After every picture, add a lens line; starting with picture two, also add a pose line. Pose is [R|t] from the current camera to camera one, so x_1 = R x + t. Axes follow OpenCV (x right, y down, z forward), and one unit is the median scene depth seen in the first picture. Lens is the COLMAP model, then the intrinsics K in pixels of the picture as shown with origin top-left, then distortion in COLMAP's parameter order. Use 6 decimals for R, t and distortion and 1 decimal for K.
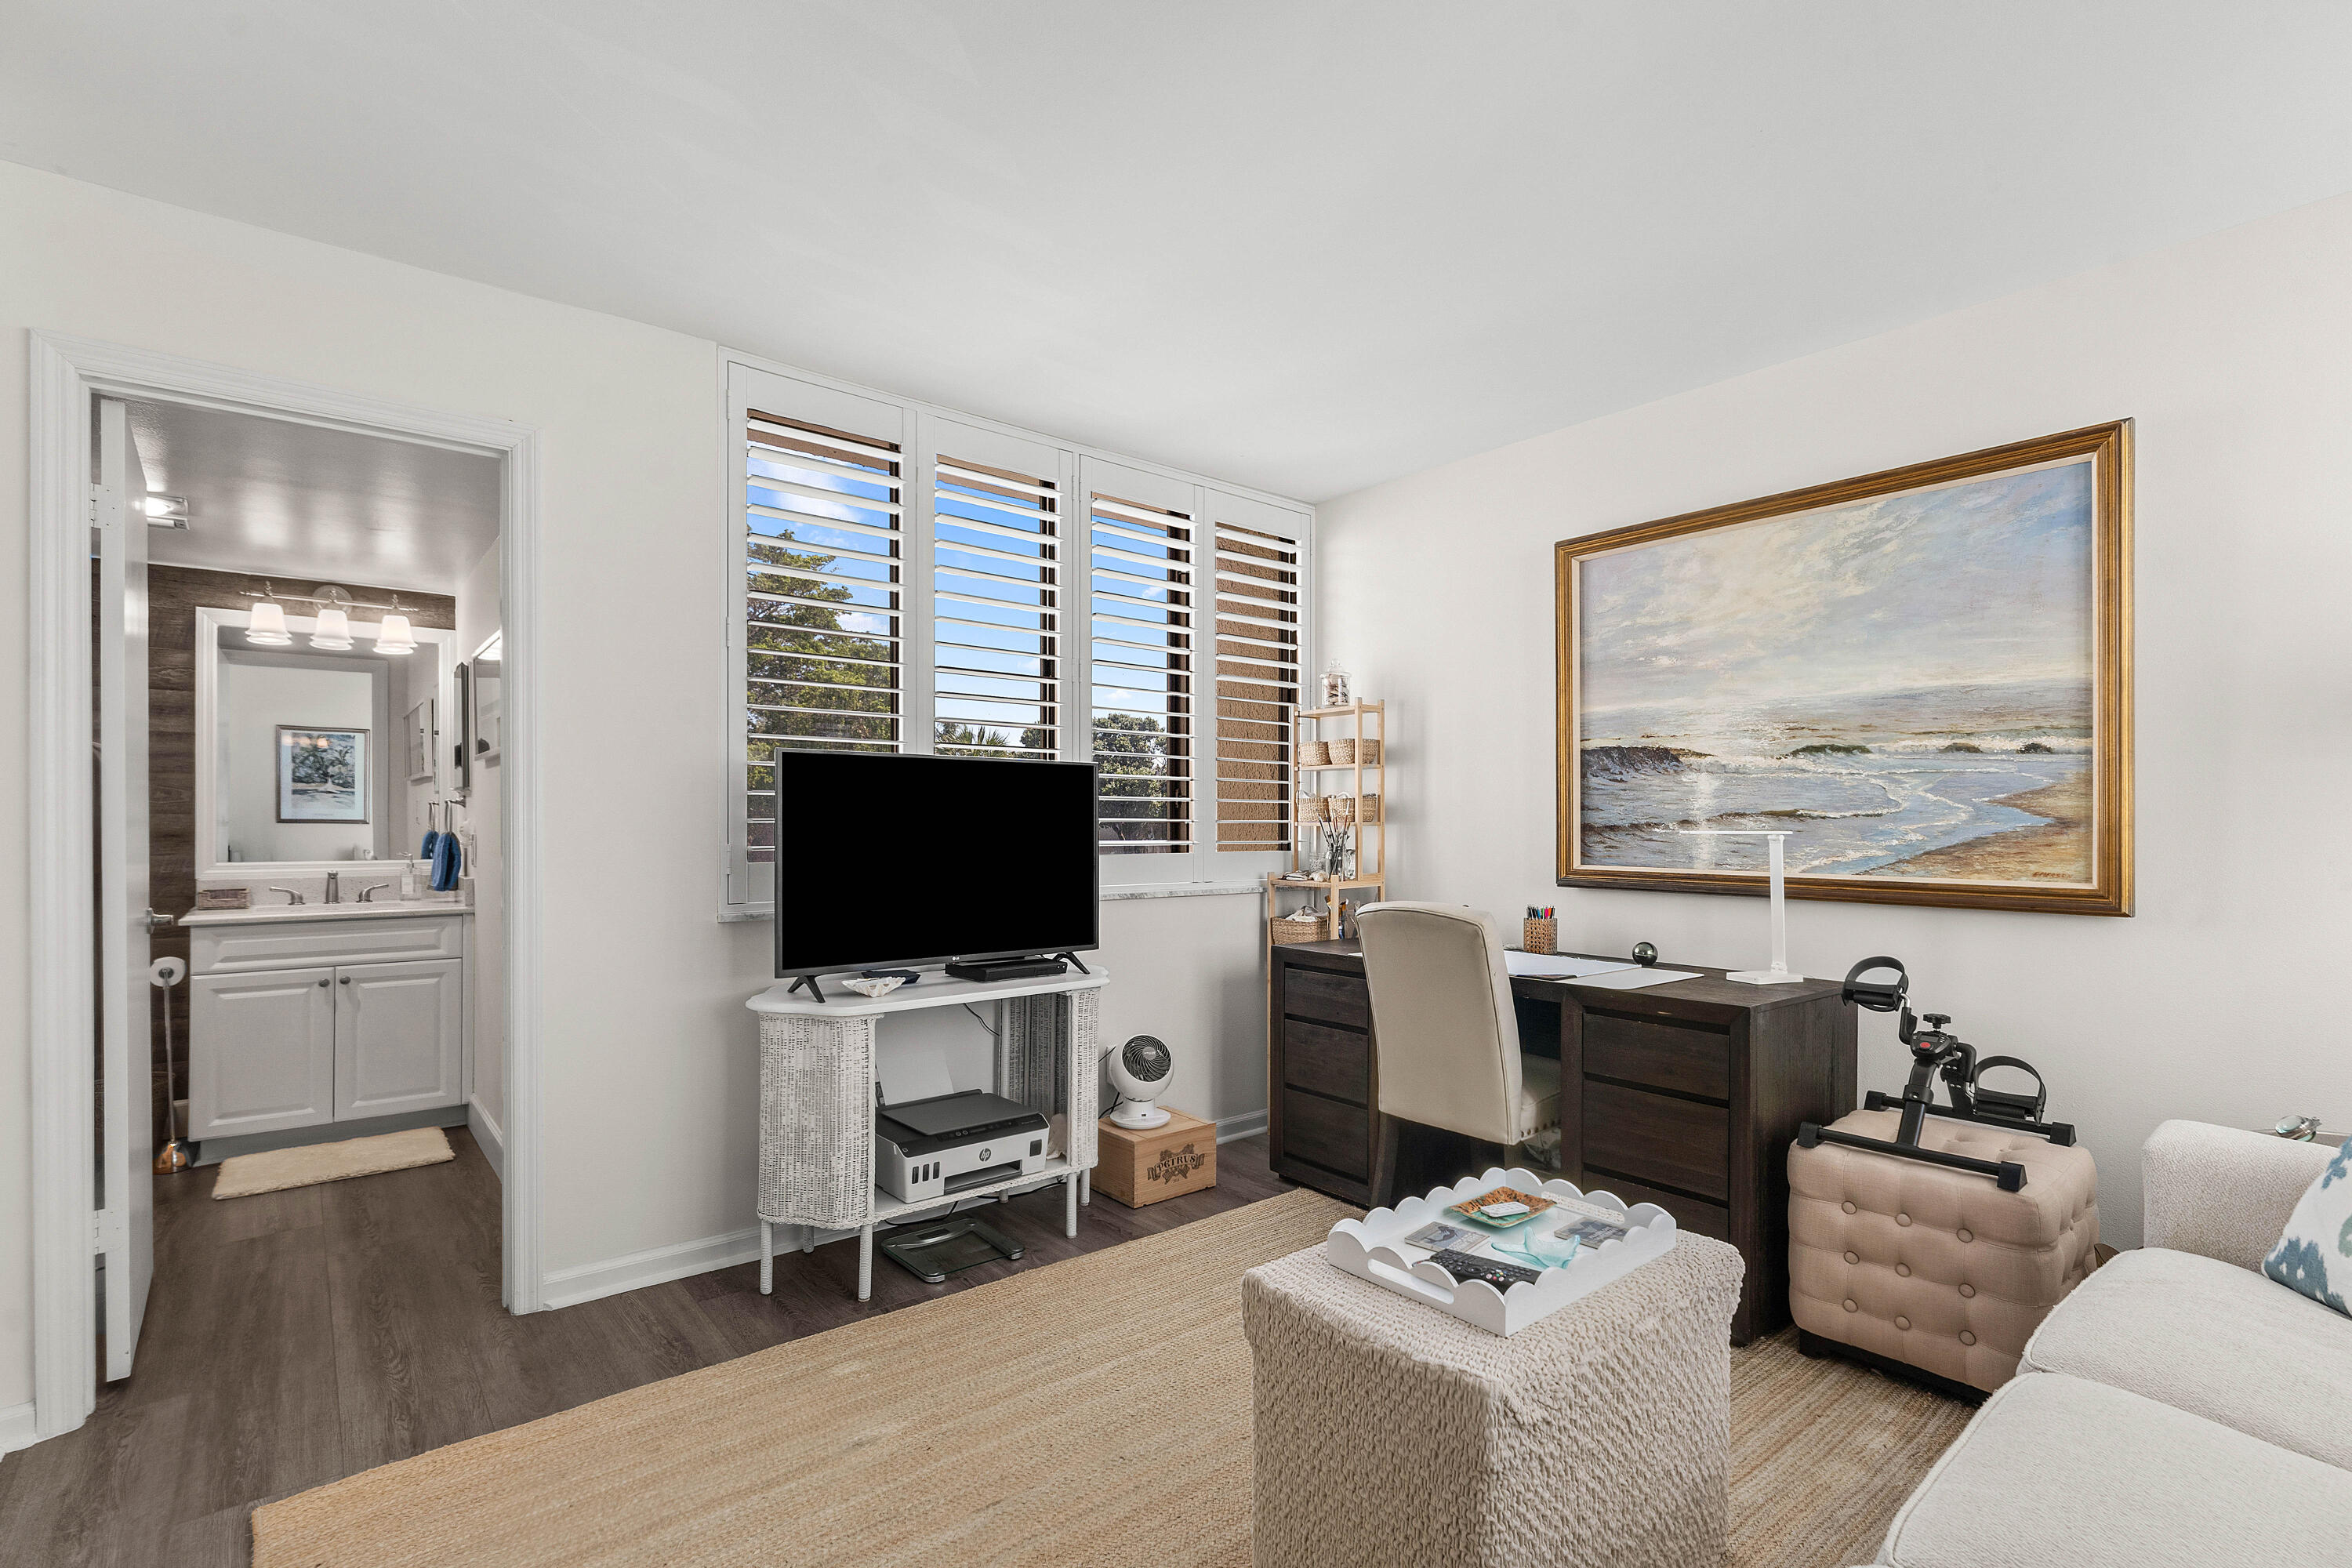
lens RADIAL K [[1106.6, 0, 1163.8], [0, 1106.6, 829.0], [0, 0, 1]] dist [-0.002384, -0.000554]
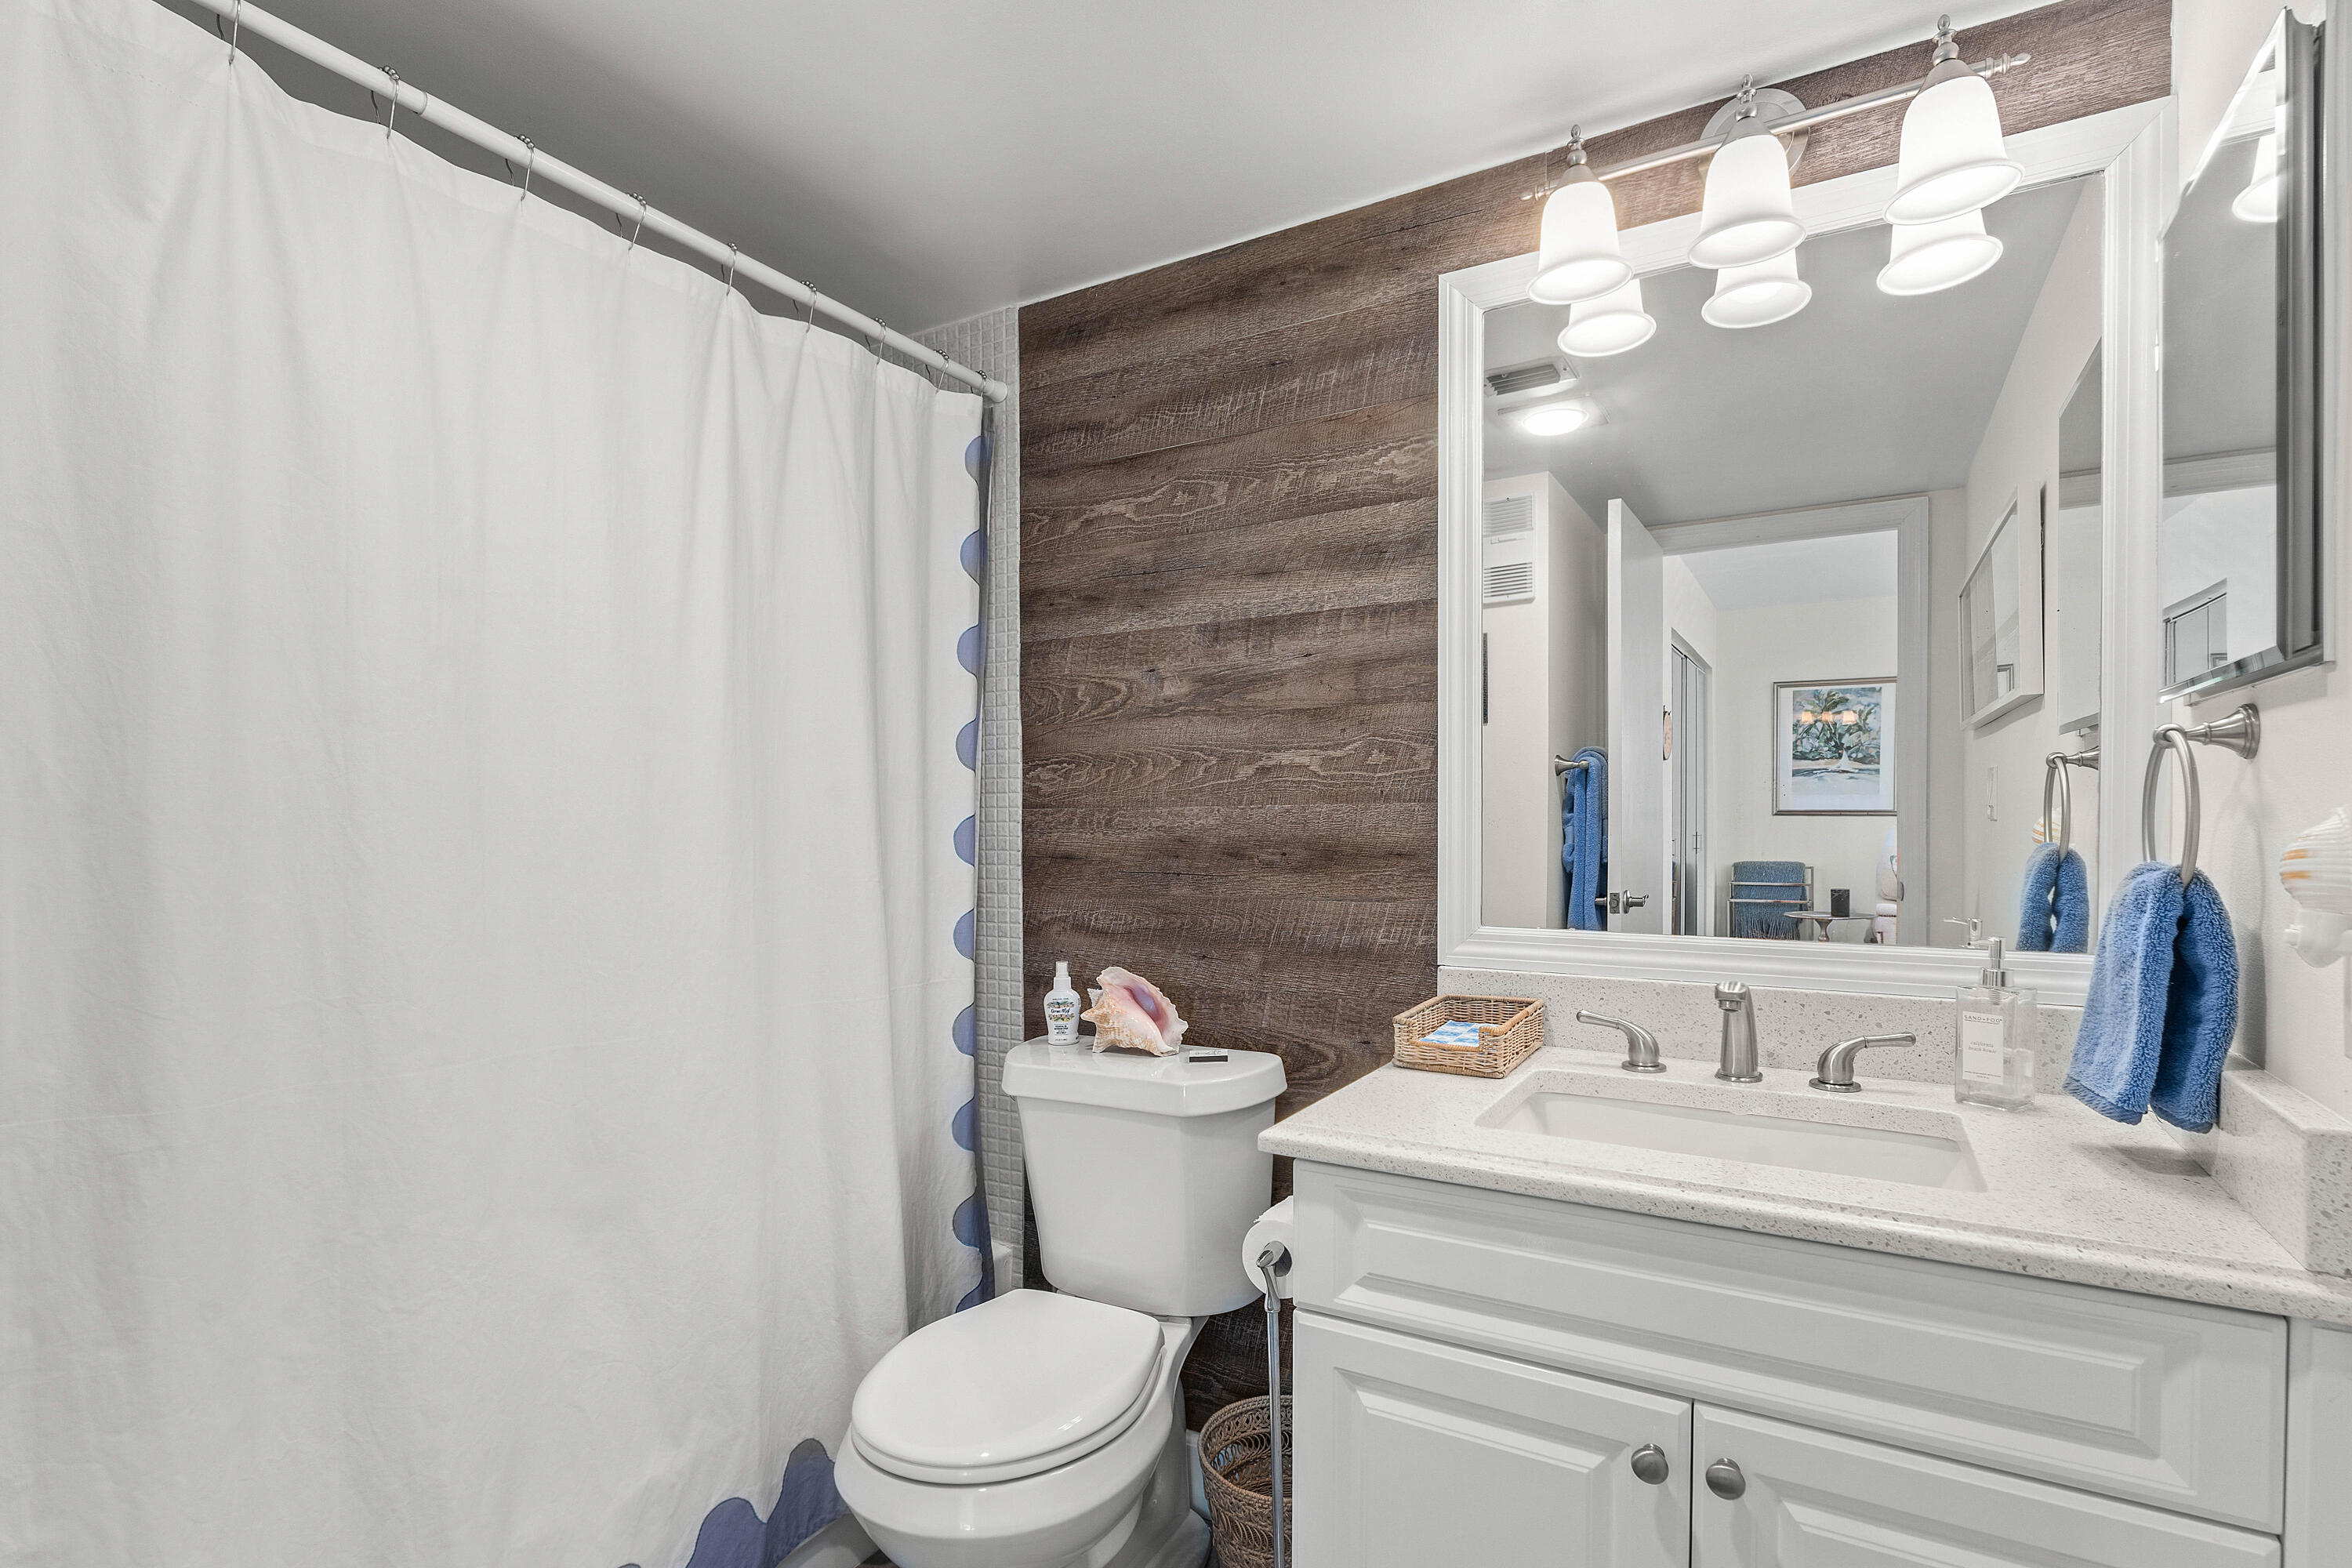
lens RADIAL K [[1106.6, 0, 1163.8], [0, 1106.6, 829.0], [0, 0, 1]] dist [-0.002384, -0.000554]
pose [[0.343788, 0.009057, -0.939004, -0.481528], [-0.001011, 0.999956, 0.009275, -0.006820], [0.939047, -0.002239, 0.343782, 0.692312]]
